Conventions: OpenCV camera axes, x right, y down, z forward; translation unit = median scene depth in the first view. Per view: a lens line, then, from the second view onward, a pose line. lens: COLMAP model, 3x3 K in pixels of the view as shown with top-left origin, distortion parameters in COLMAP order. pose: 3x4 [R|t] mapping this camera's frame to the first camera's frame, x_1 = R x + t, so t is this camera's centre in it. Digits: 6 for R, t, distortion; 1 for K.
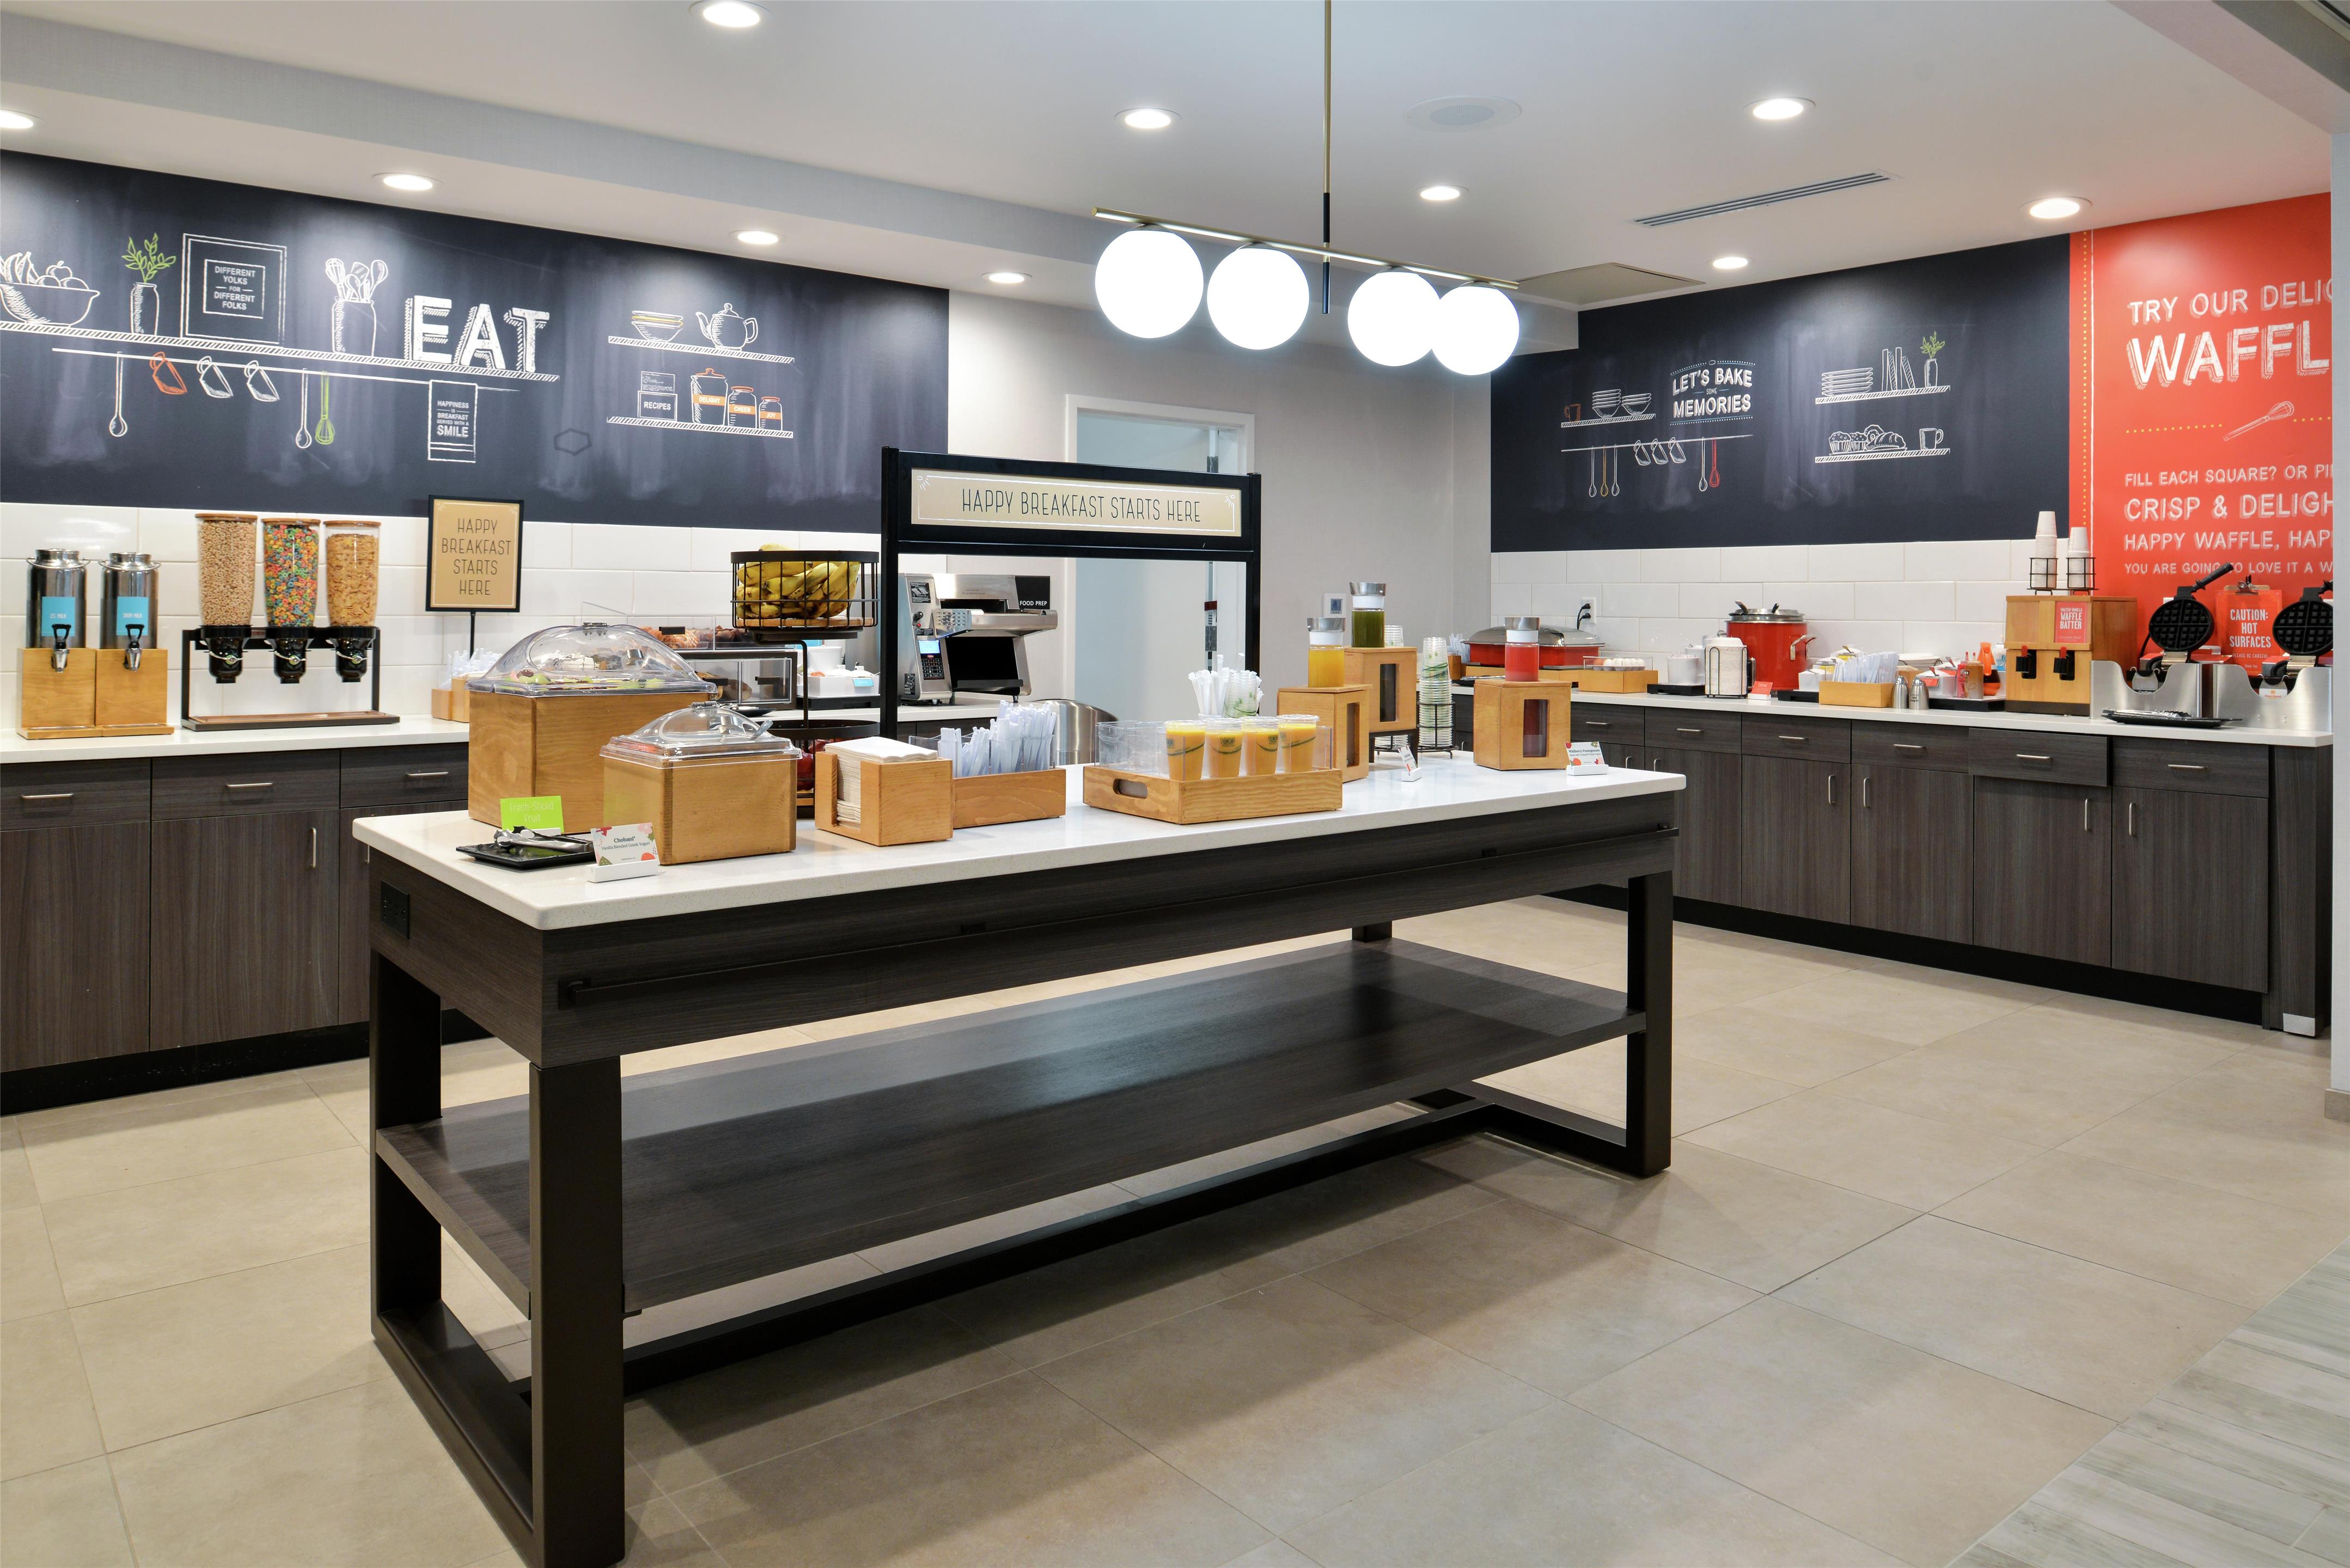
lens RADIAL K [[1602.1, 0, 1178.3], [0, 1602.1, 781.3], [0, 0, 1]] dist [-0.020877, -0.006315]
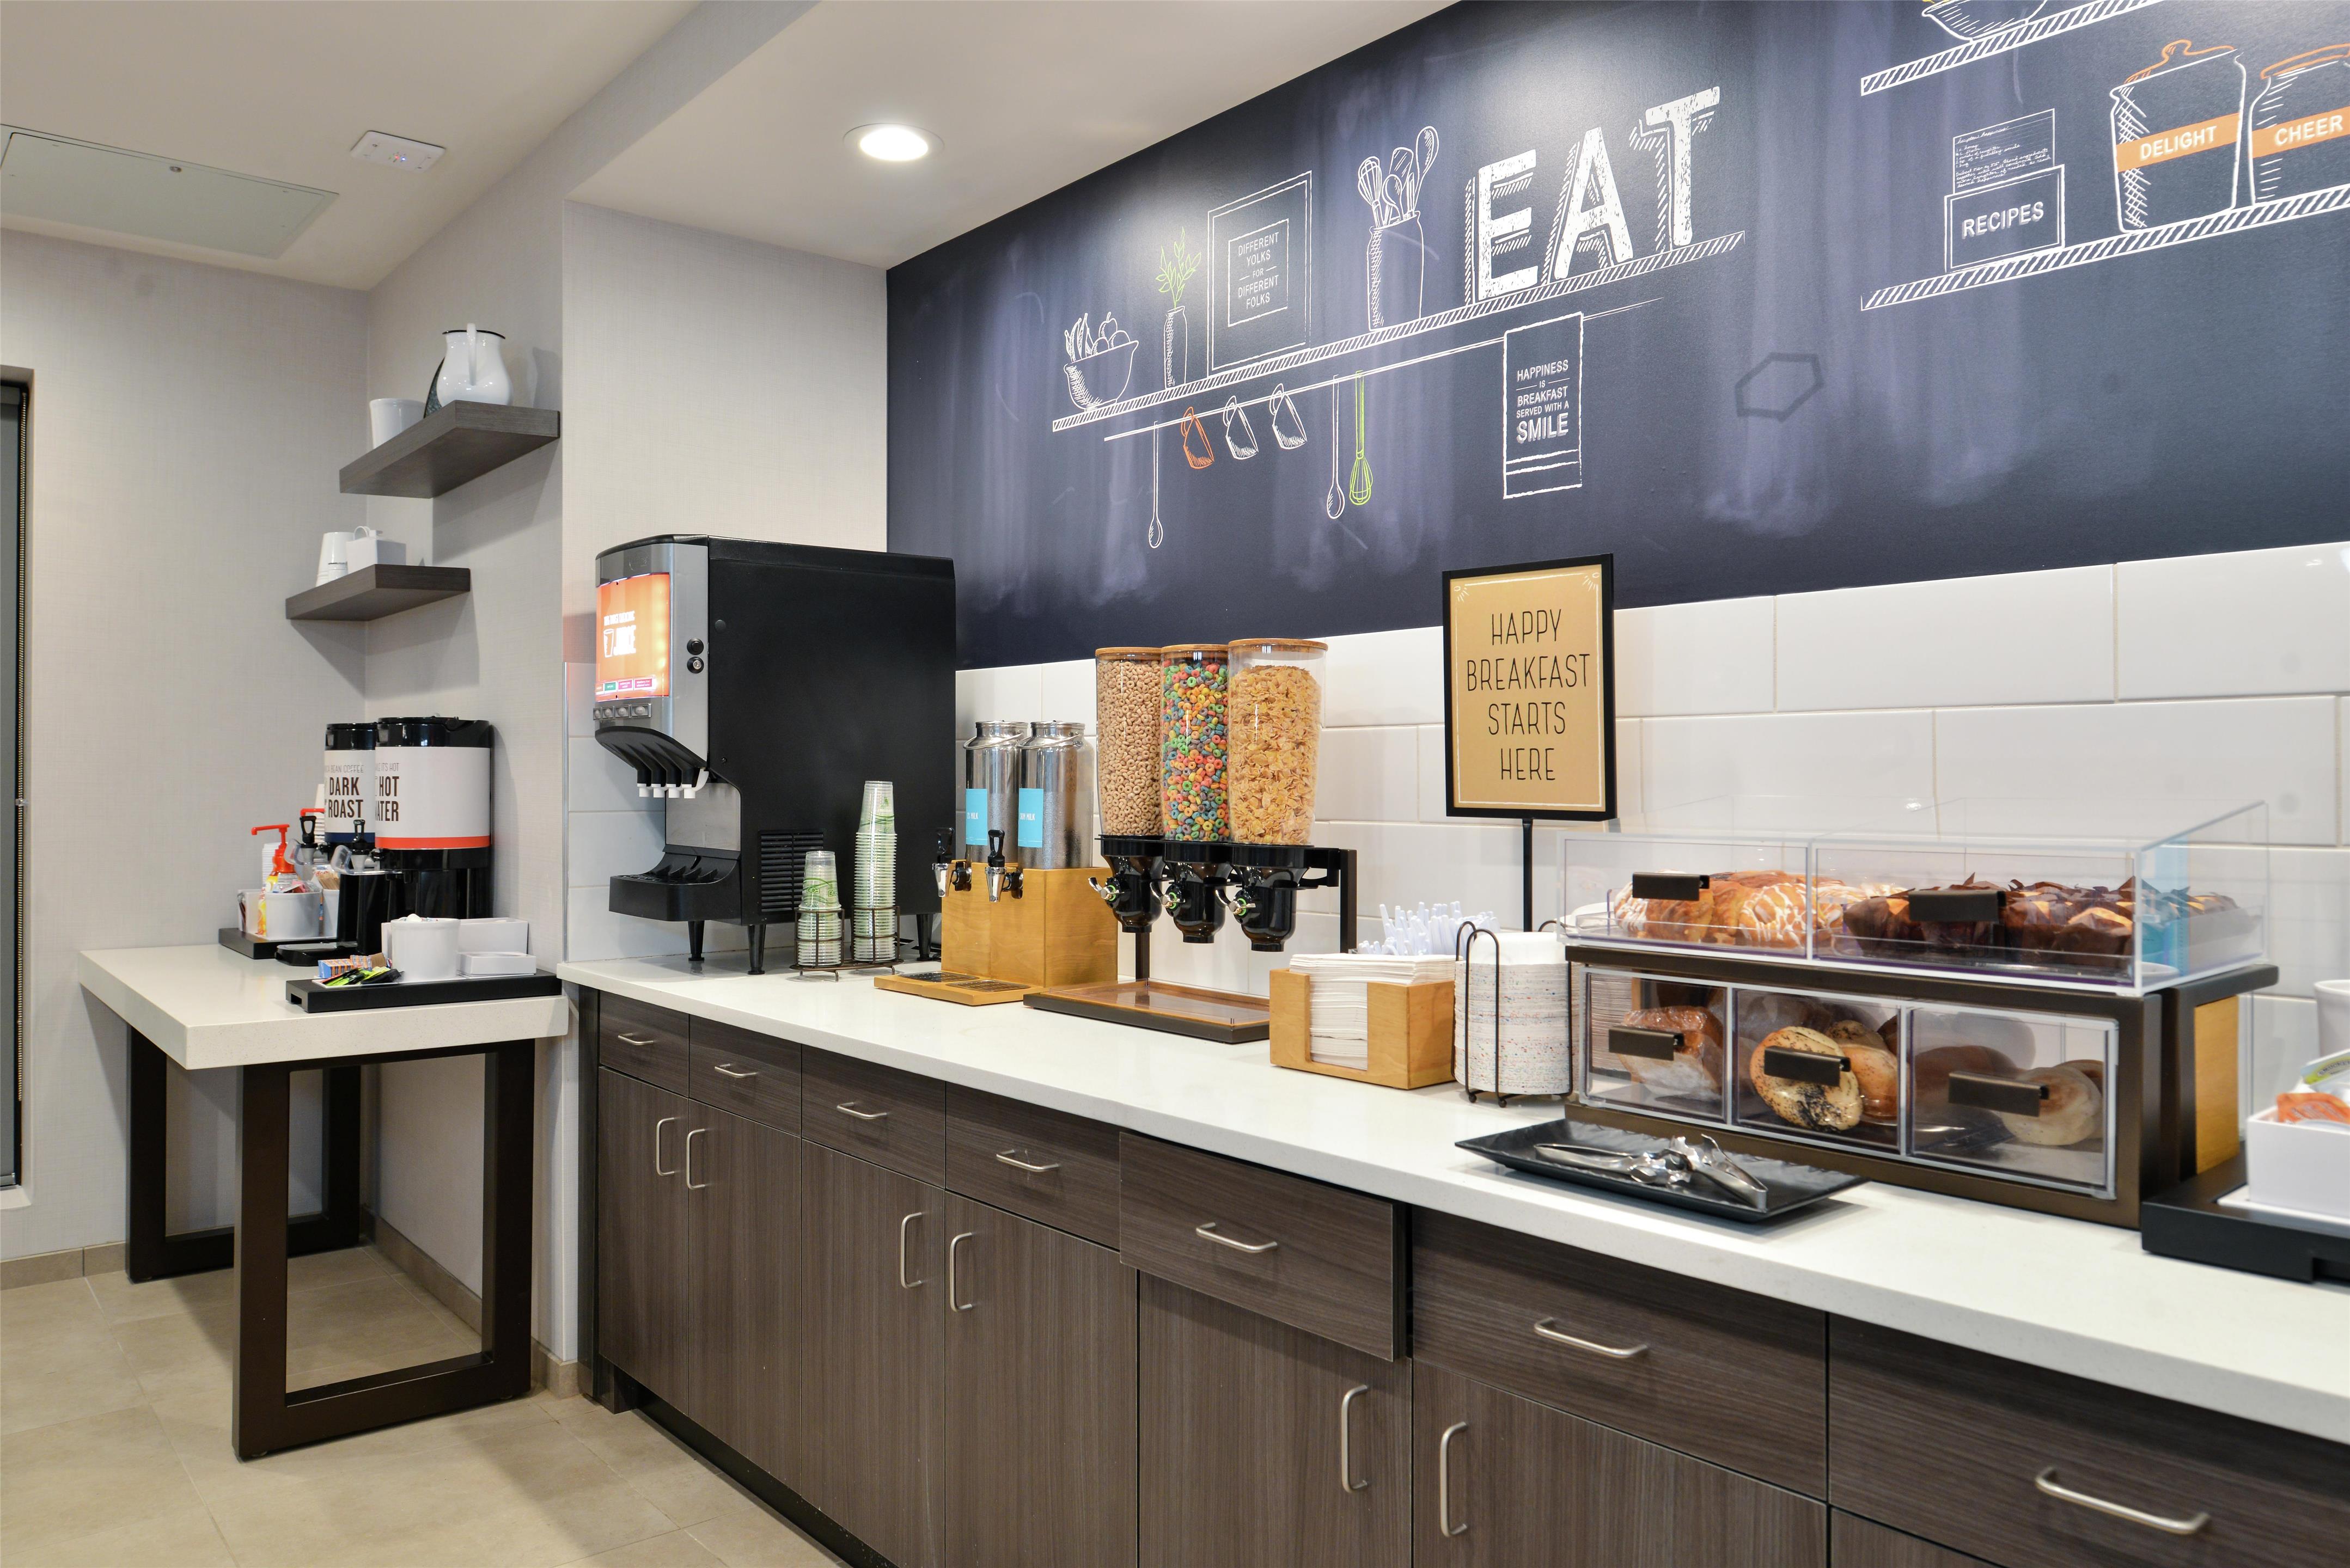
lens RADIAL K [[1602.1, 0, 1178.7], [0, 1602.1, 777.8], [0, 0, 1]] dist [-0.020877, -0.006315]
pose [[0.030633, -0.008319, -0.999496, 0.003250], [-0.106899, 0.994203, -0.011552, -0.103142], [0.993798, 0.107199, 0.029566, 0.897703]]
